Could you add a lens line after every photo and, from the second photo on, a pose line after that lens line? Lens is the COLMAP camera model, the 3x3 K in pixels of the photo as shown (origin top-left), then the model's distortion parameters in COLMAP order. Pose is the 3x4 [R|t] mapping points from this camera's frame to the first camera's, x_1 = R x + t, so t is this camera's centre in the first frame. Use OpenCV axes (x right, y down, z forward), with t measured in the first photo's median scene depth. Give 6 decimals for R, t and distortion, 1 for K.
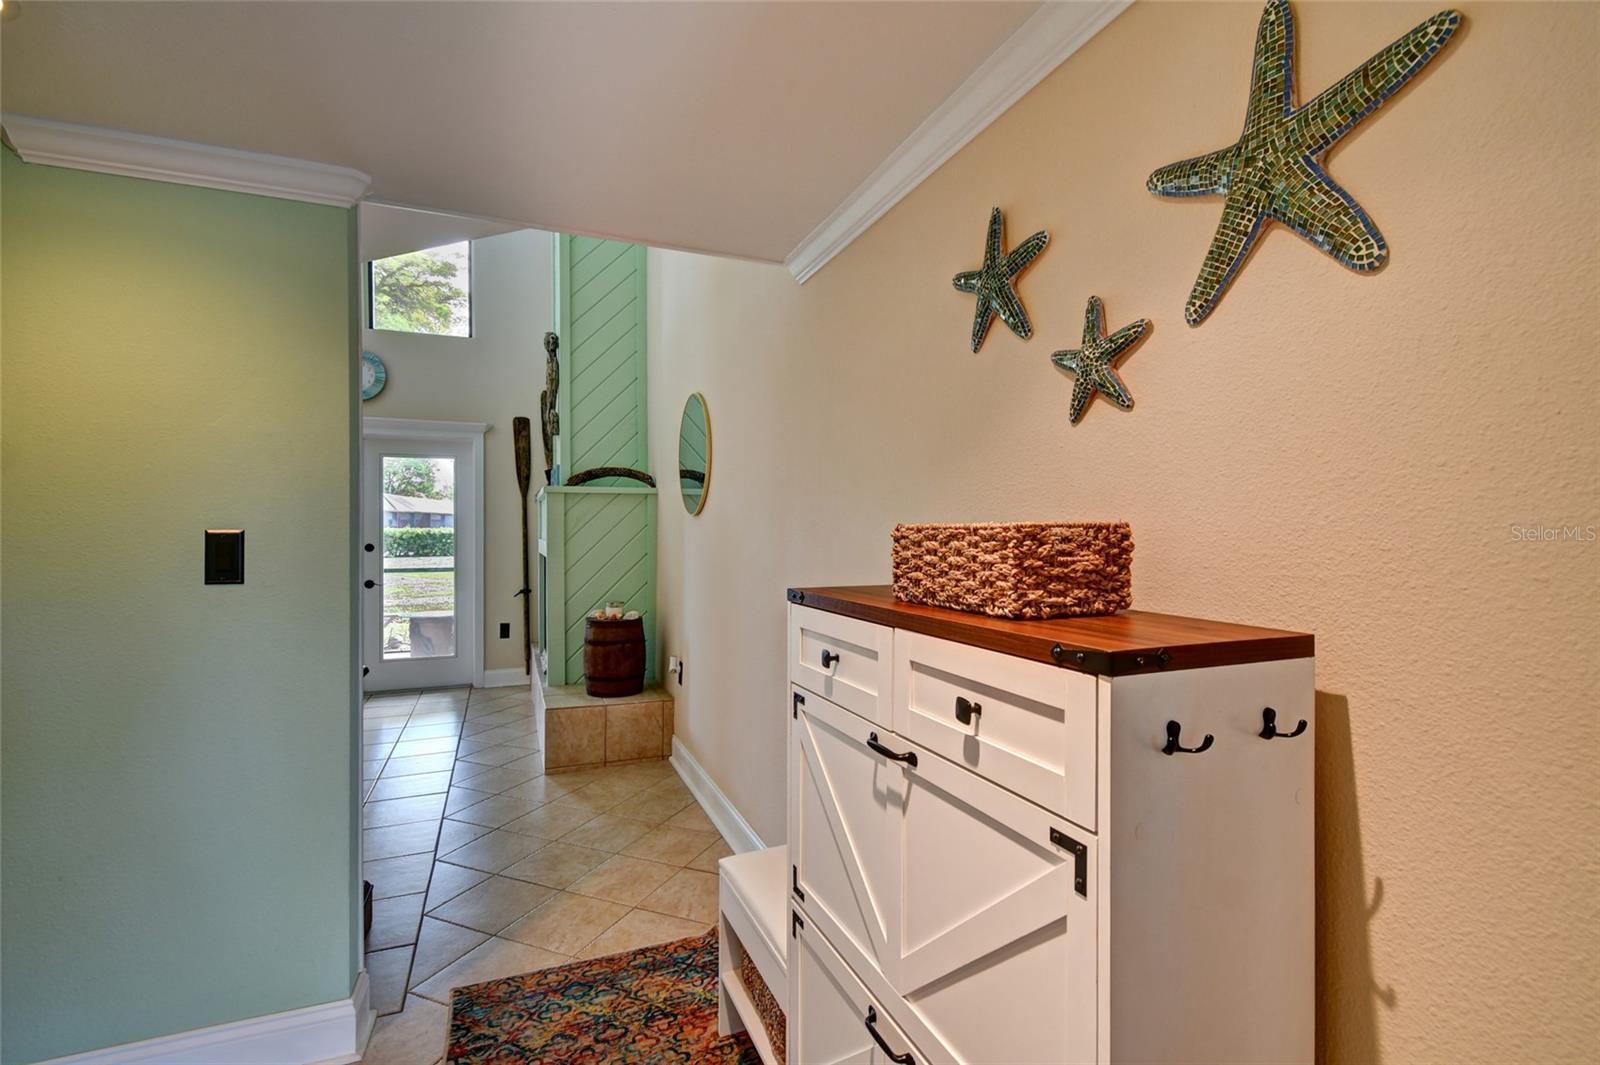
lens RADIAL K [[706.2, 0, 802.5], [0, 706.2, 535.5], [0, 0, 1]] dist [0.008578, -0.004145]
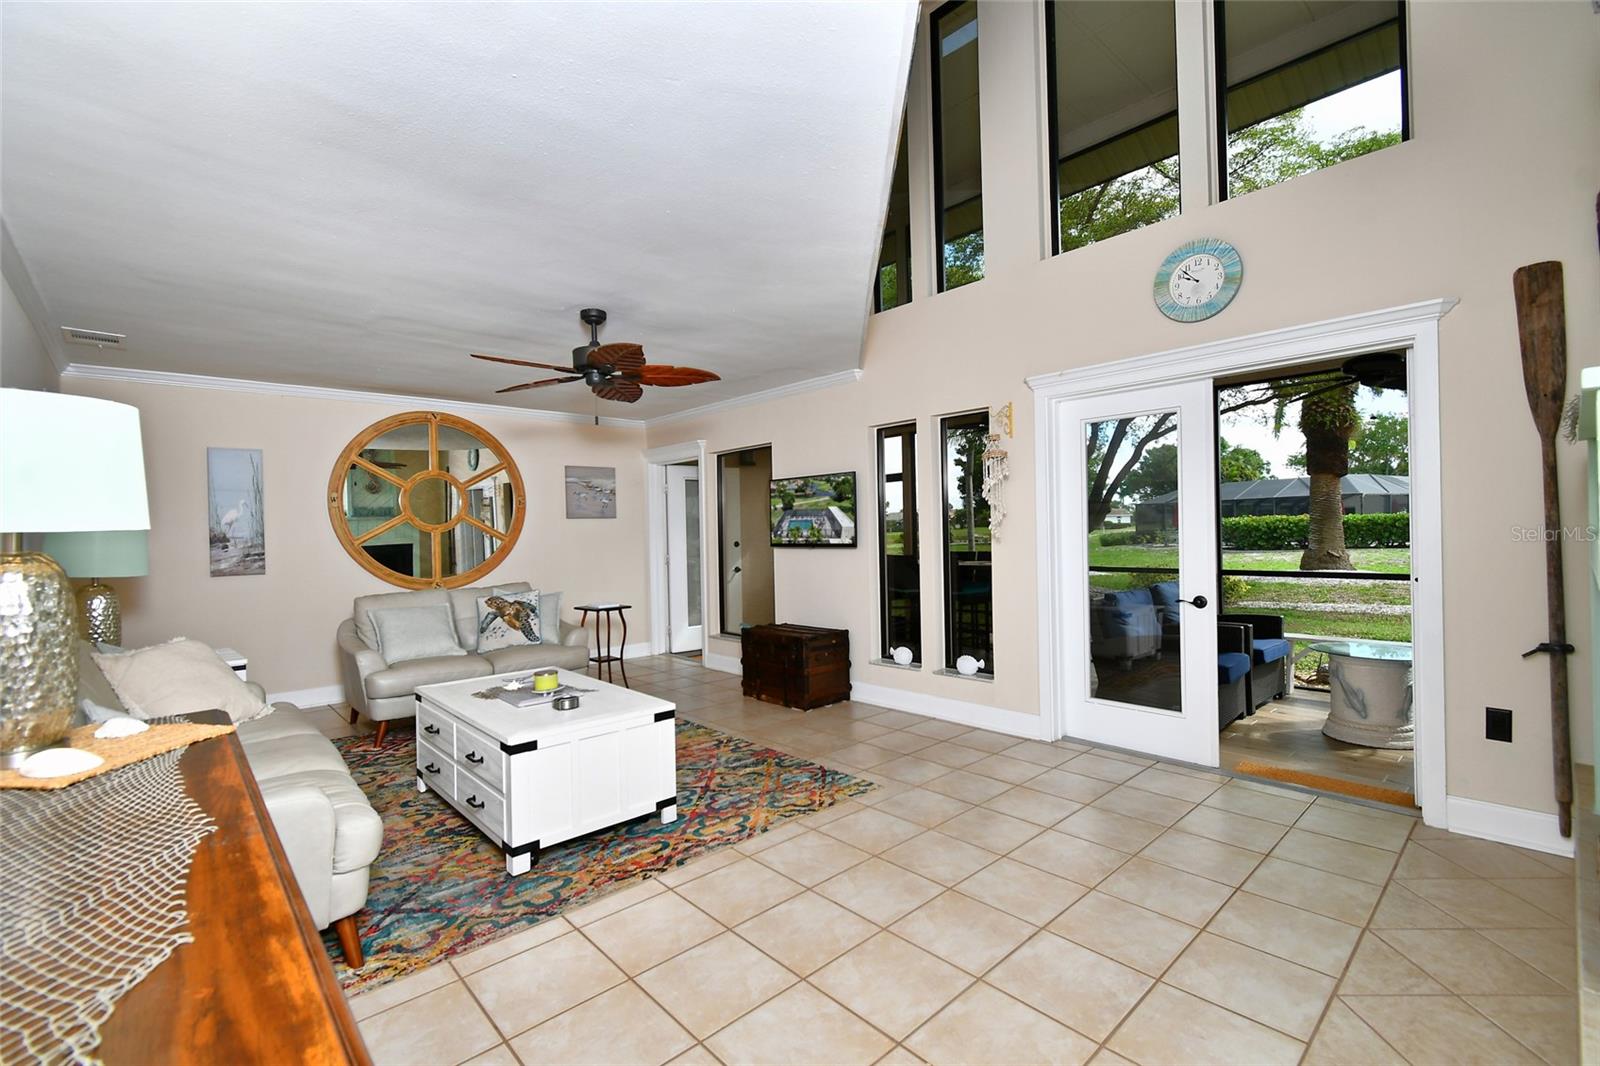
lens RADIAL K [[706.2, 0, 811.0], [0, 706.2, 533.7], [0, 0, 1]] dist [0.008578, -0.004145]
pose [[0.370367, -0.004664, -0.928874, -0.148297], [0.018410, 0.999828, 0.002320, -0.003408], [0.928703, -0.017960, 0.370389, 0.395734]]
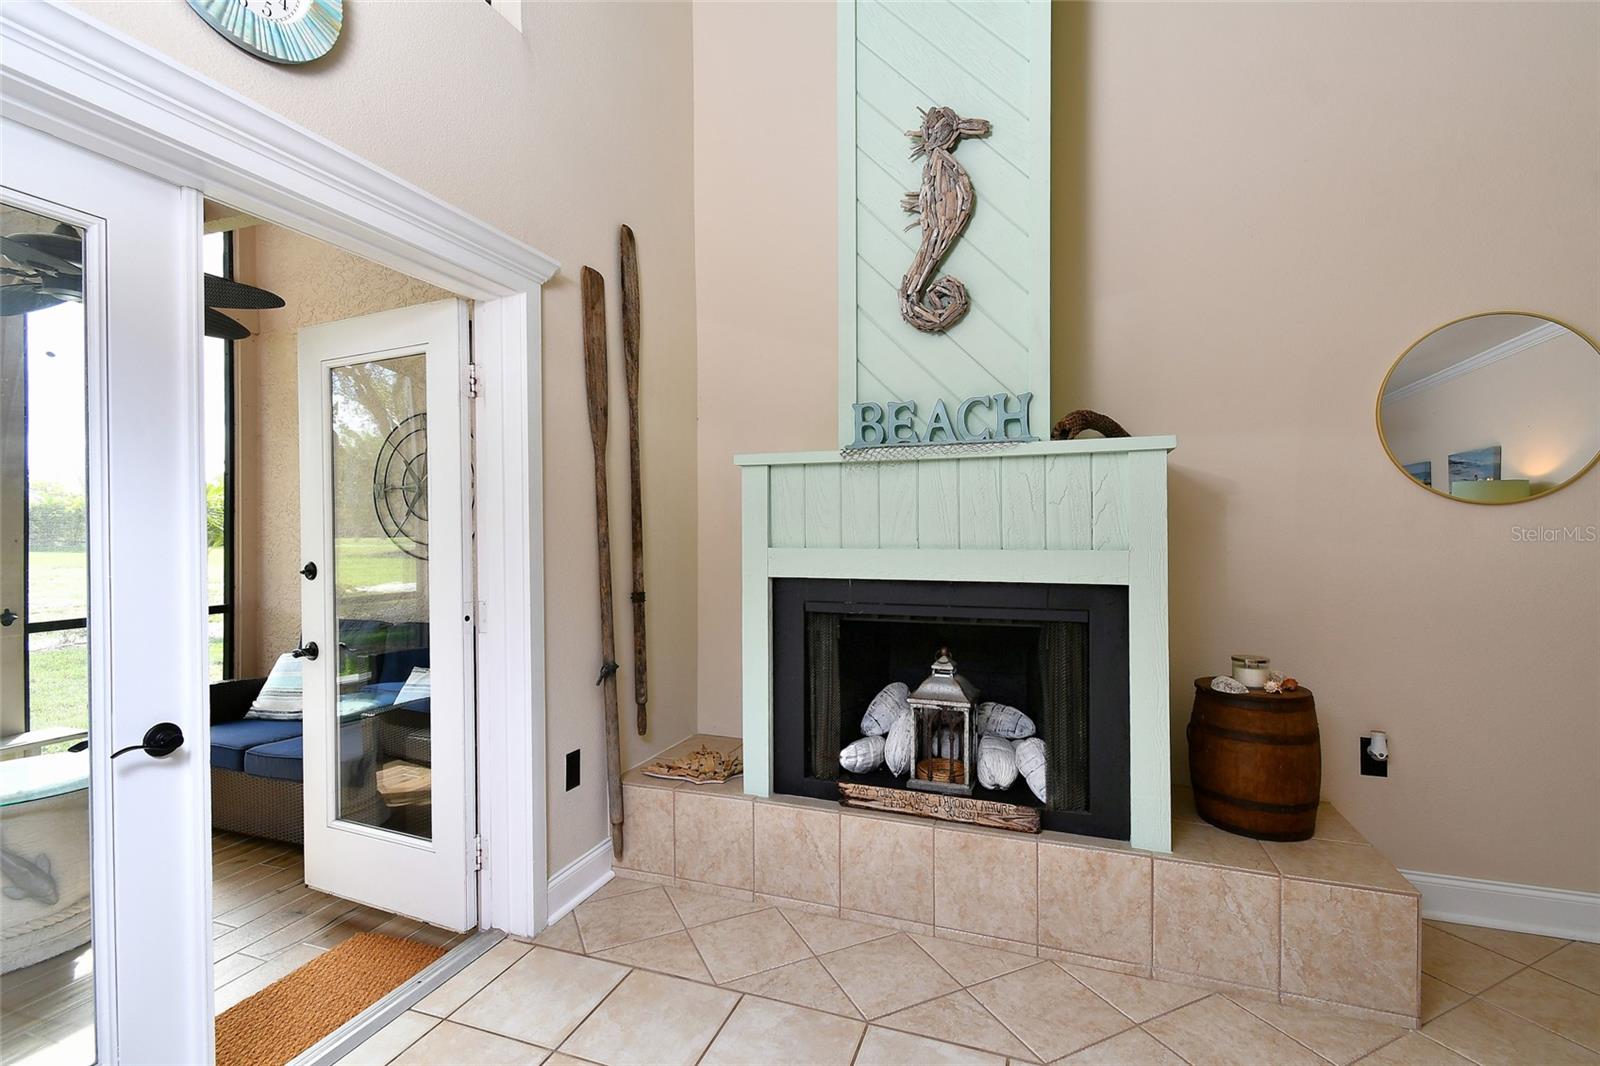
lens RADIAL K [[706.2, 0, 799.2], [0, 706.2, 535.5], [0, 0, 1]] dist [0.008578, -0.004145]
pose [[0.659213, -0.006264, 0.751930, -0.645367], [0.011167, 0.999937, -0.001460, -0.001669], [-0.751873, 0.009359, 0.659242, 0.621230]]
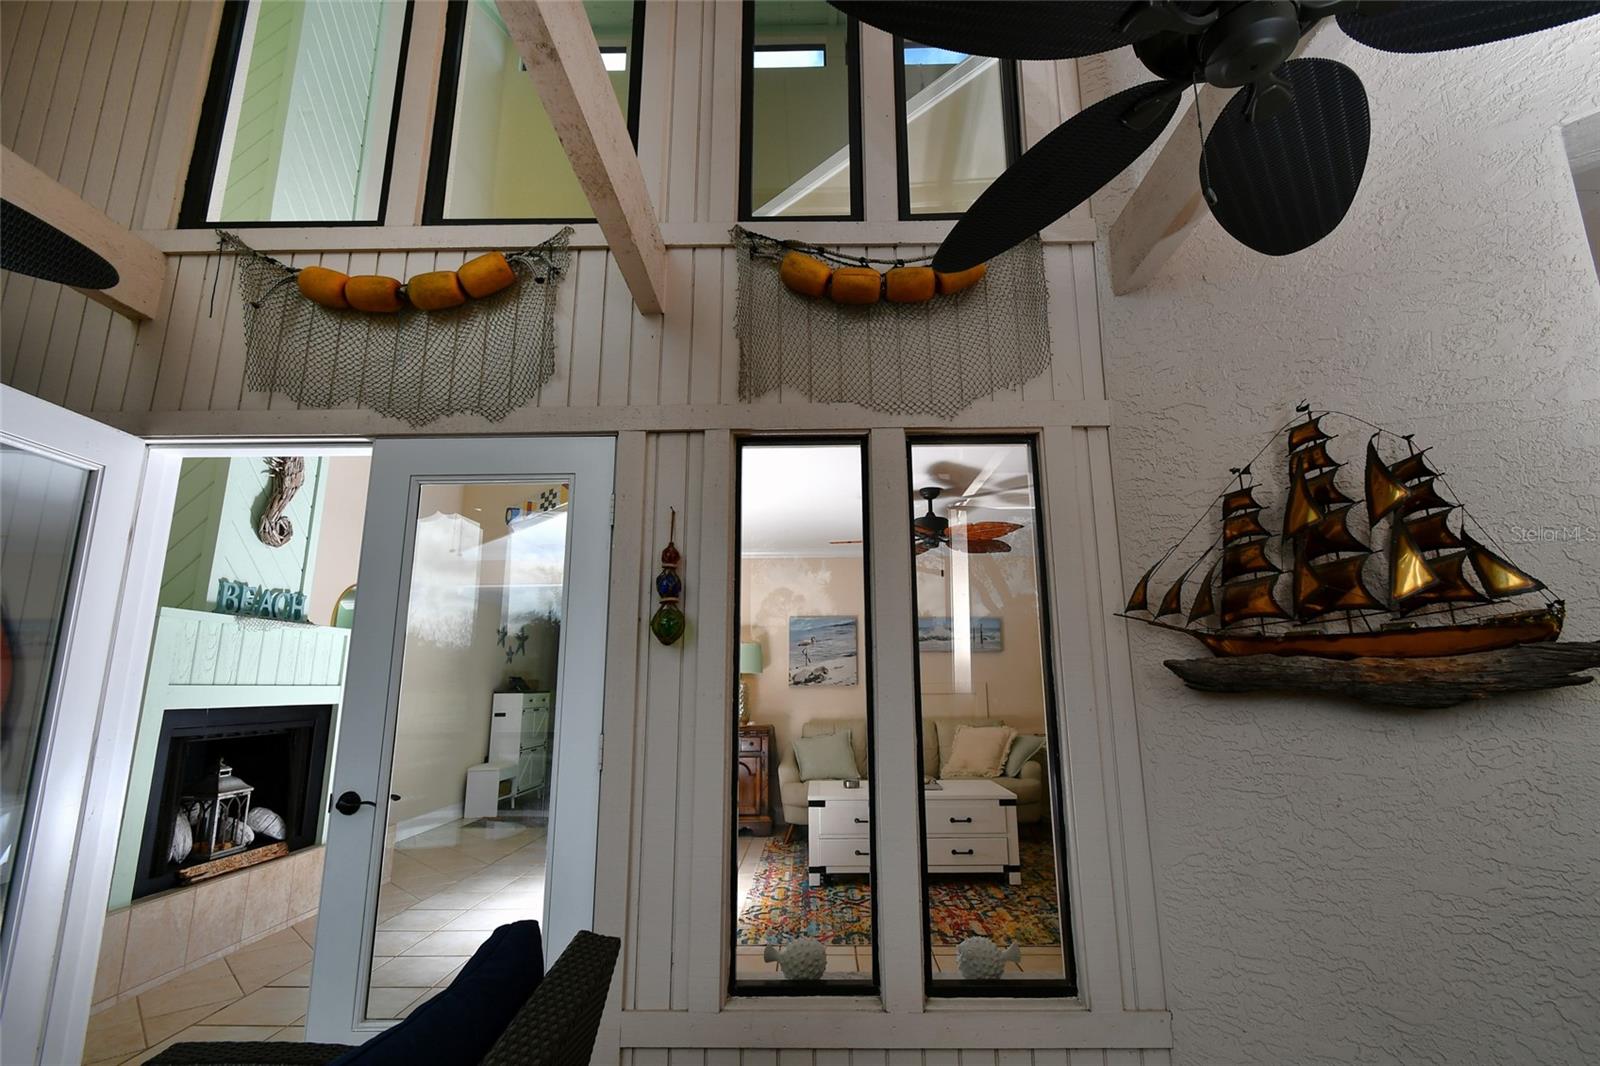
lens RADIAL K [[706.2, 0, 800.3], [0, 706.2, 534.7], [0, 0, 1]] dist [0.008578, -0.004145]
pose [[-0.926343, 0.082069, 0.367632, -0.972831], [0.006385, 0.979258, -0.202519, 0.004431], [-0.376627, -0.185255, -0.907652, 1.230549]]
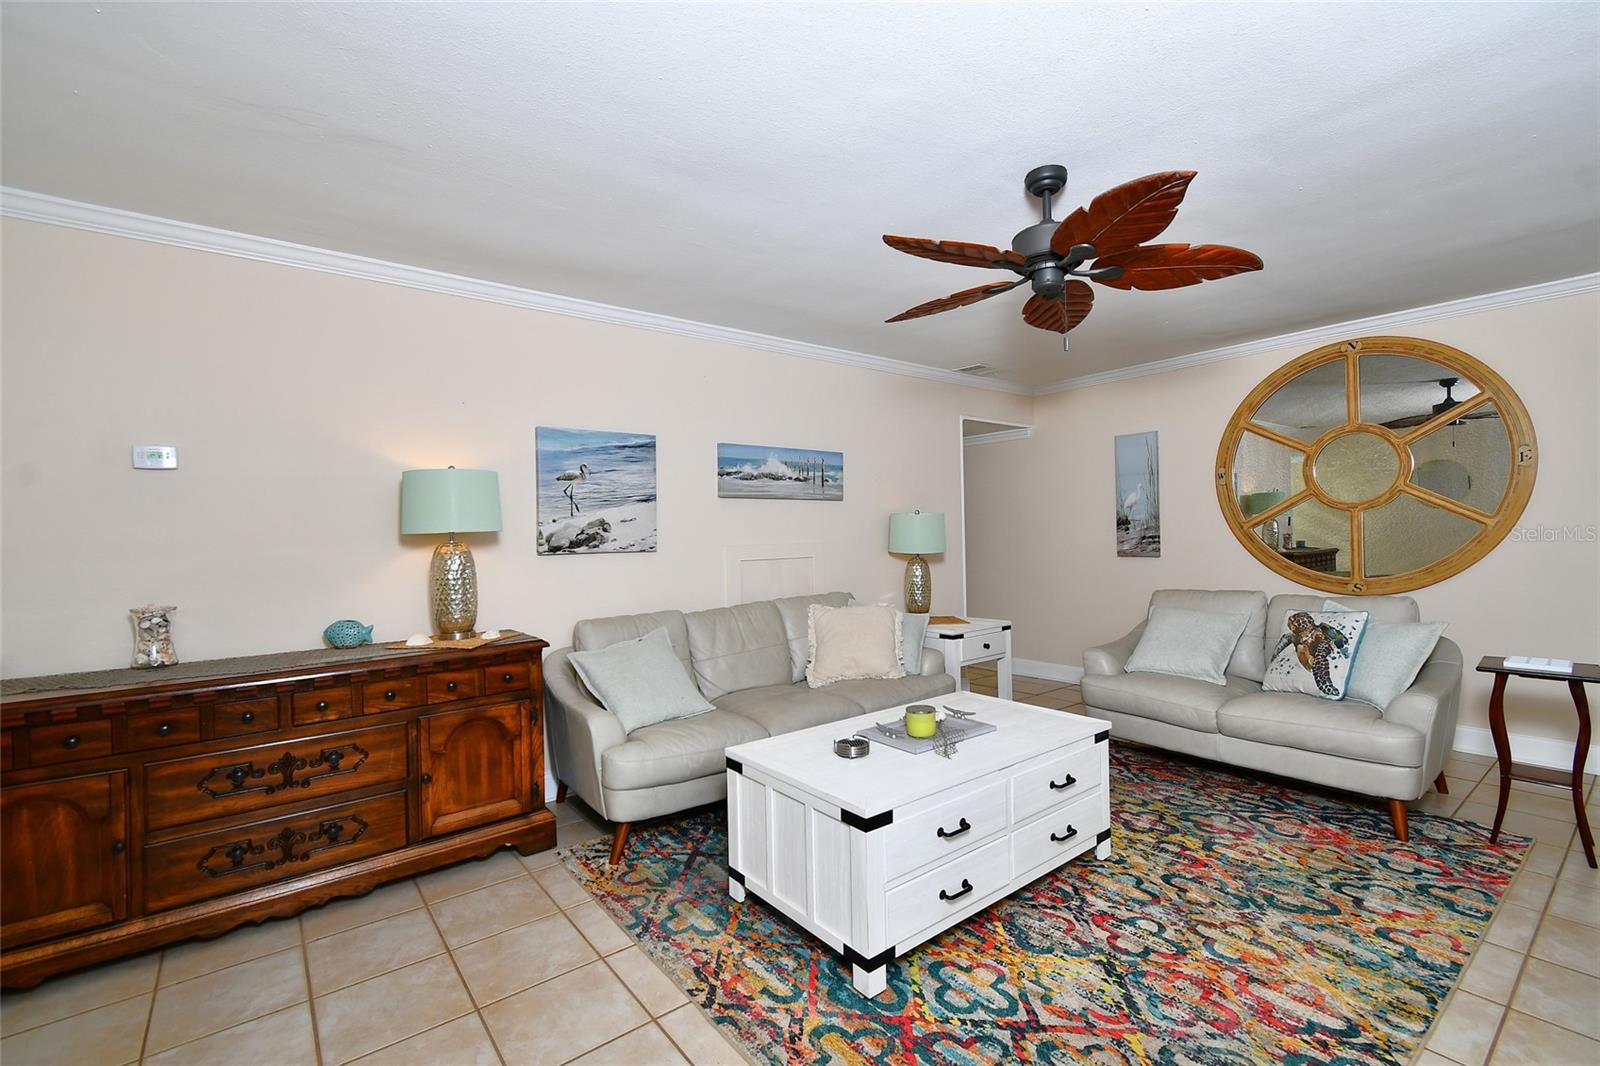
lens RADIAL K [[706.2, 0, 806.0], [0, 706.2, 527.7], [0, 0, 1]] dist [0.008578, -0.004145]
pose [[-0.957455, 0.015878, -0.288147, -0.563723], [0.017196, 0.999850, -0.002041, -0.005383], [0.288071, -0.006909, -0.957584, 0.801172]]
